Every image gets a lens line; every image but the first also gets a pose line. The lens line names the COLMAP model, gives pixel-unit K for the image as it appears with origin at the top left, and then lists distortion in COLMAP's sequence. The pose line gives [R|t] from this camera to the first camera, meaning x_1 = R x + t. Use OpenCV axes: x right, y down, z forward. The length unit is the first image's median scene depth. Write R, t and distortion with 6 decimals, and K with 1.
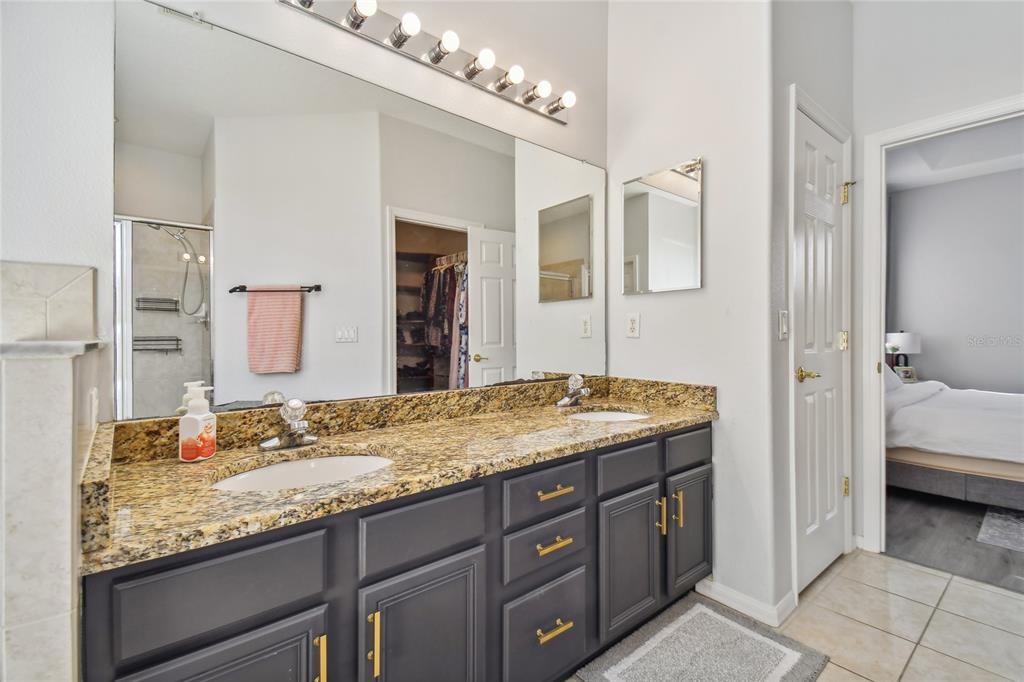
lens RADIAL K [[450.5, 0, 509.7], [0, 450.5, 337.9], [0, 0, 1]] dist [0.050439, -0.029154]
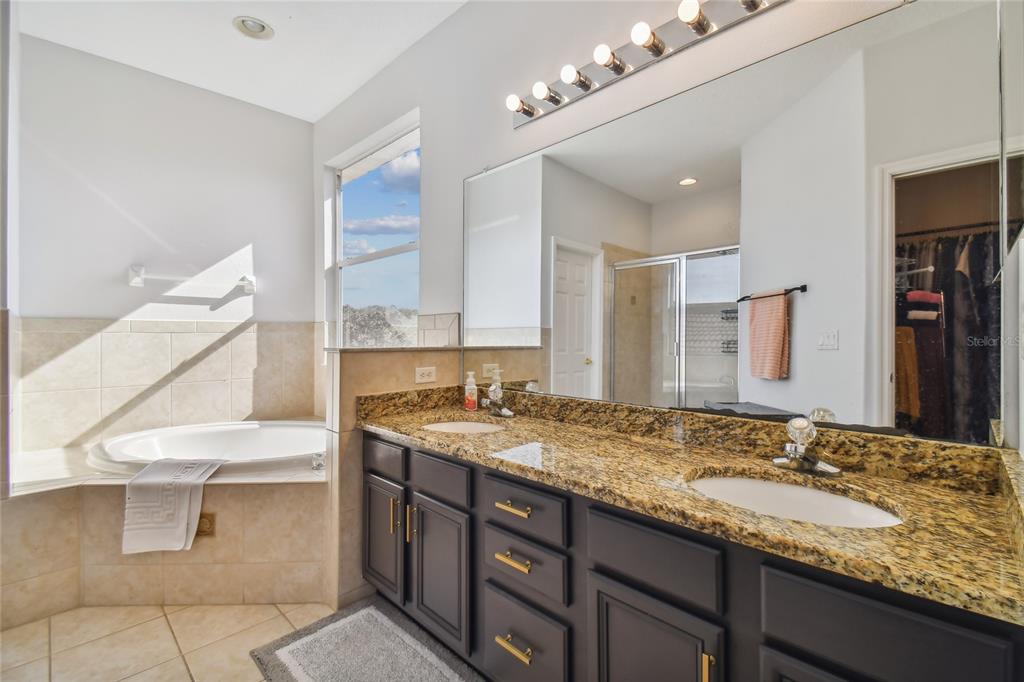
lens RADIAL K [[450.5, 0, 509.7], [0, 450.5, 337.9], [0, 0, 1]] dist [0.050439, -0.029154]
pose [[0.092325, 0.001506, -0.995728, 0.818328], [-0.003107, 0.999994, 0.001225, -0.024707], [0.995724, 0.002981, 0.092330, 0.679437]]
